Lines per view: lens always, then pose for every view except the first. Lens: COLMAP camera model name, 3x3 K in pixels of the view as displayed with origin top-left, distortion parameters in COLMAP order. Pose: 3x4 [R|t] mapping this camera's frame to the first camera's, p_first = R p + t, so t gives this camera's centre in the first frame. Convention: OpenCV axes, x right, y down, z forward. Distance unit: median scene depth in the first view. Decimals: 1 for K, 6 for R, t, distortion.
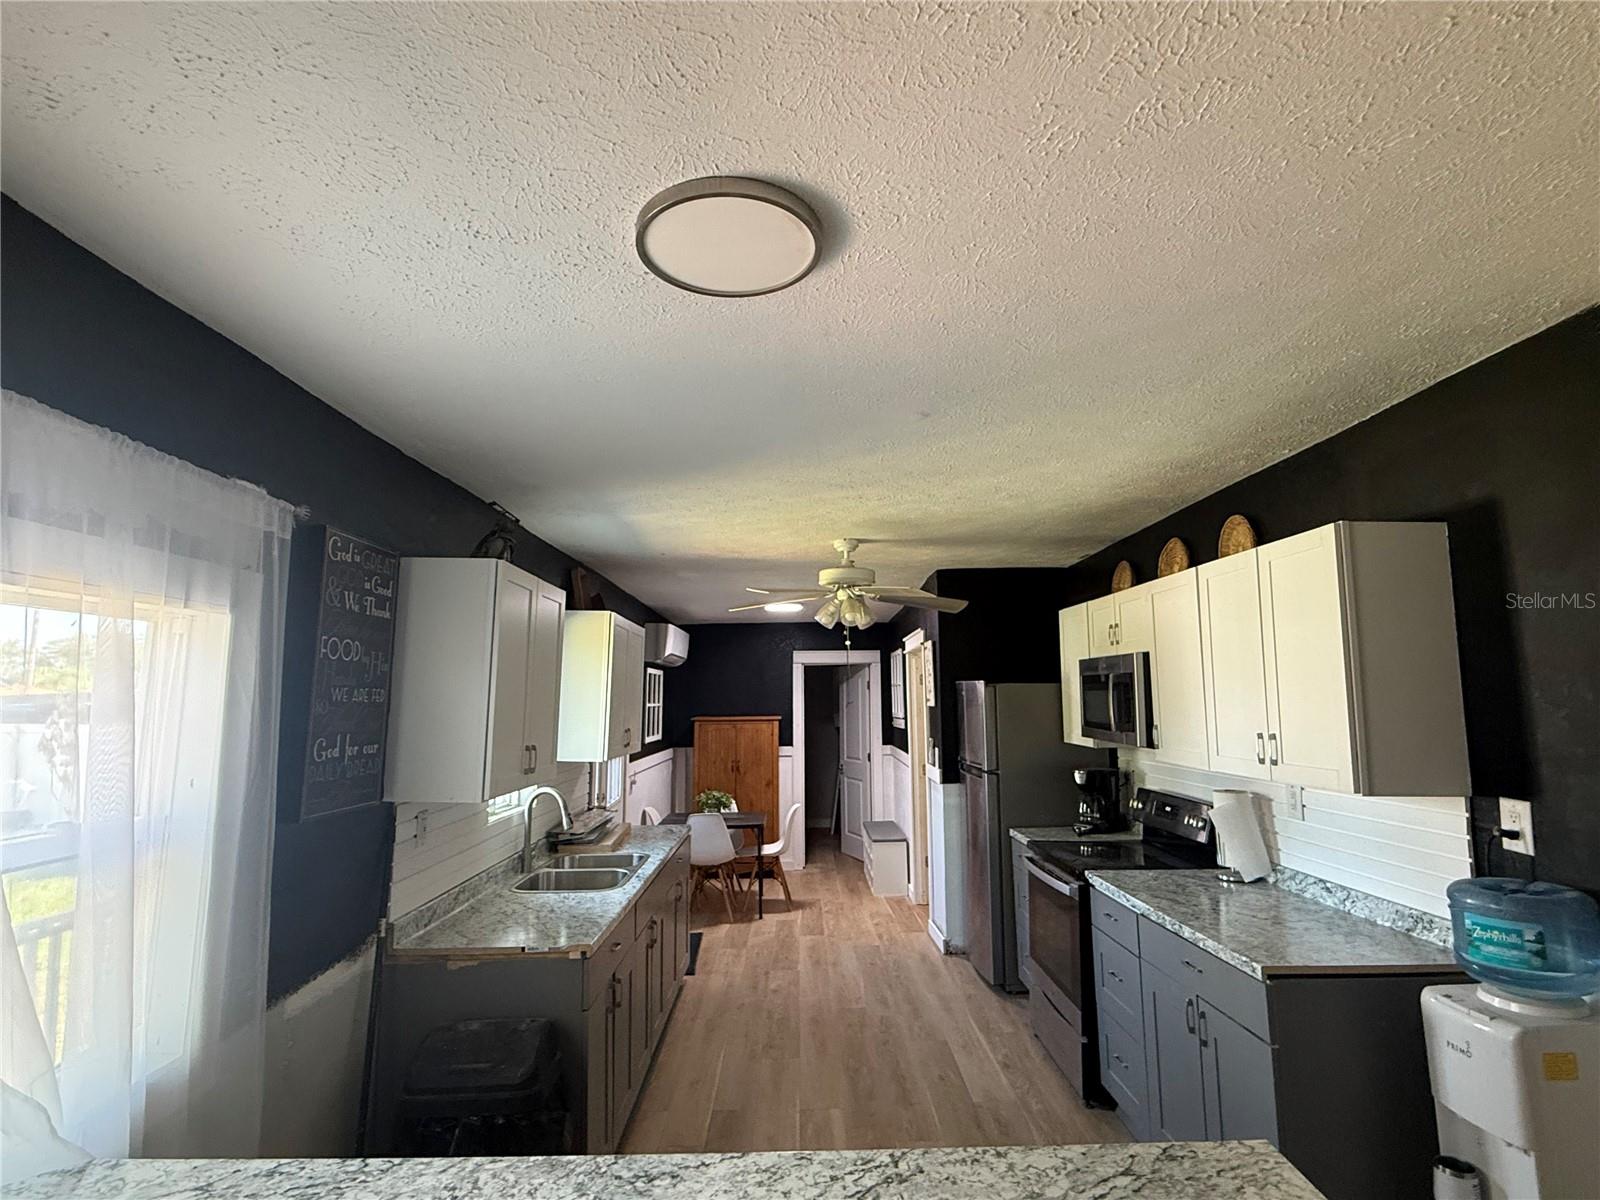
lens RADIAL K [[814.3, 0, 800.0], [0, 814.3, 600.0], [0, 0, 1]] dist [-0.001812, -0.000731]
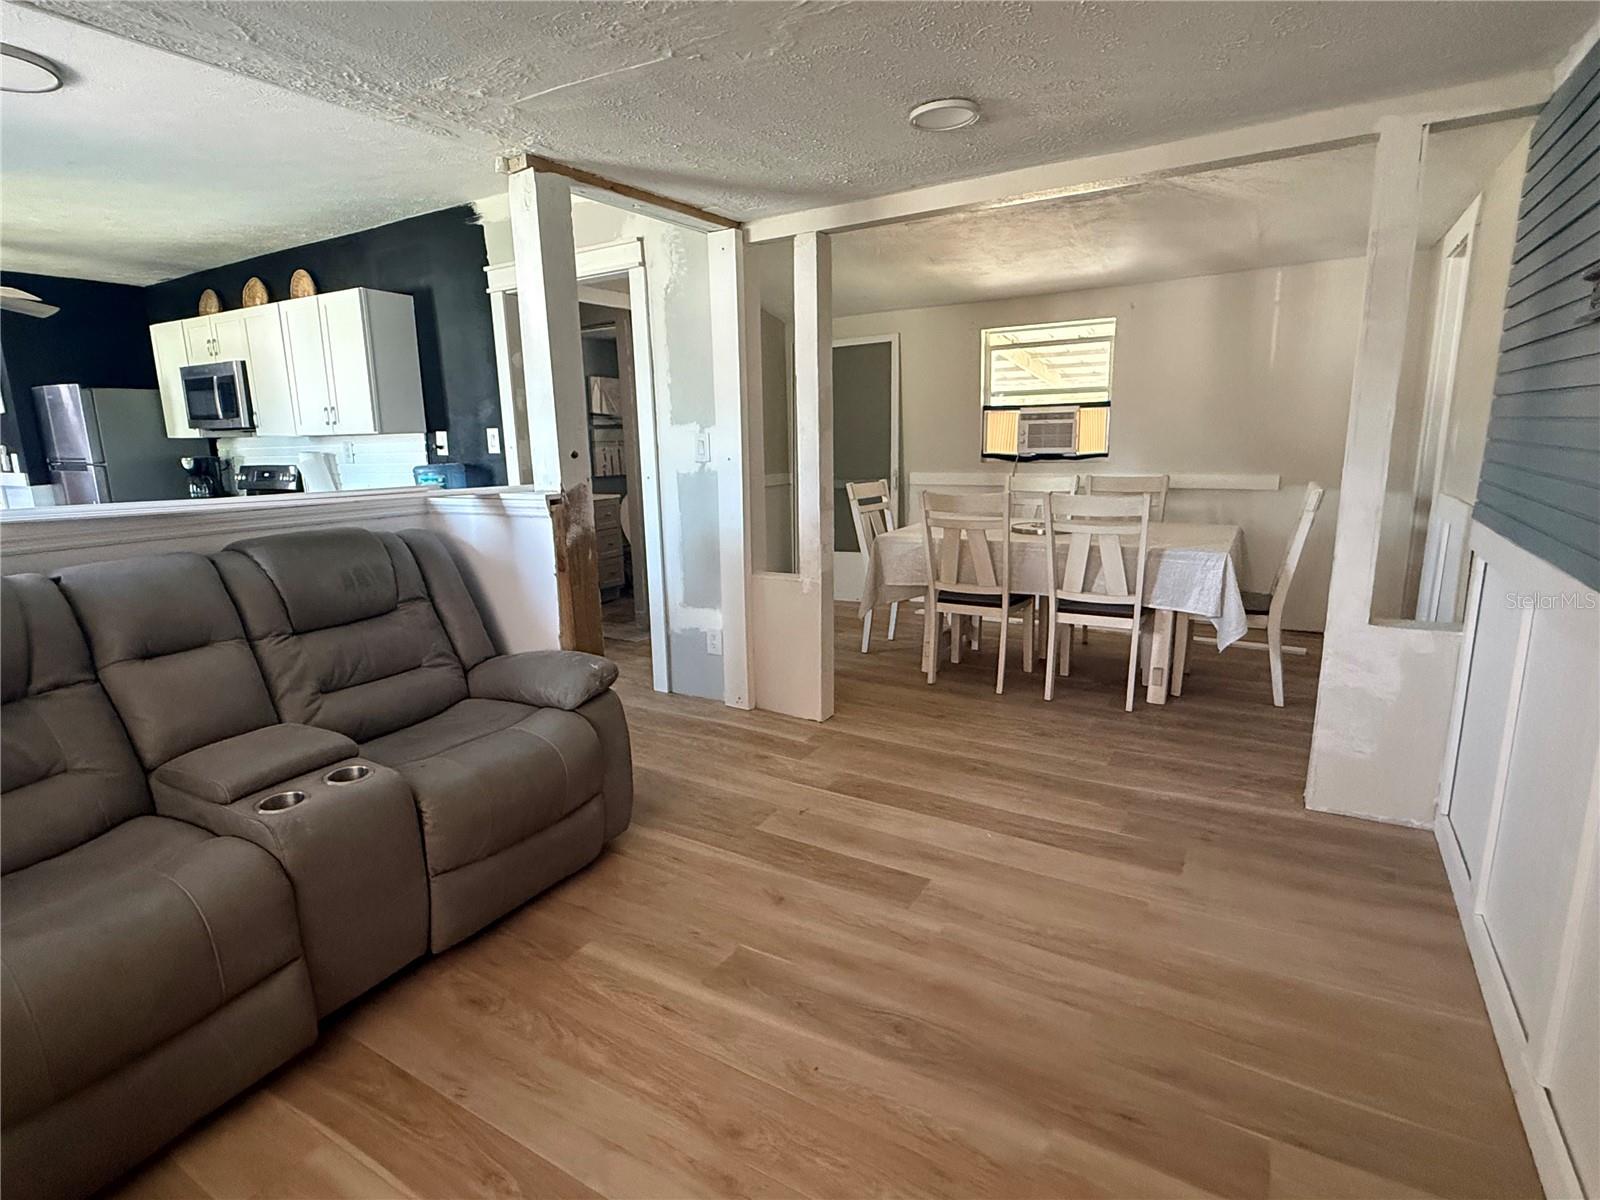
lens RADIAL K [[814.3, 0, 800.0], [0, 814.3, 600.0], [0, 0, 1]] dist [-0.001812, -0.000731]
pose [[0.514047, -0.175037, 0.839713, -0.337397], [-0.083965, 0.963988, 0.252343, 0.025836], [-0.853642, -0.200223, 0.480838, -0.593160]]
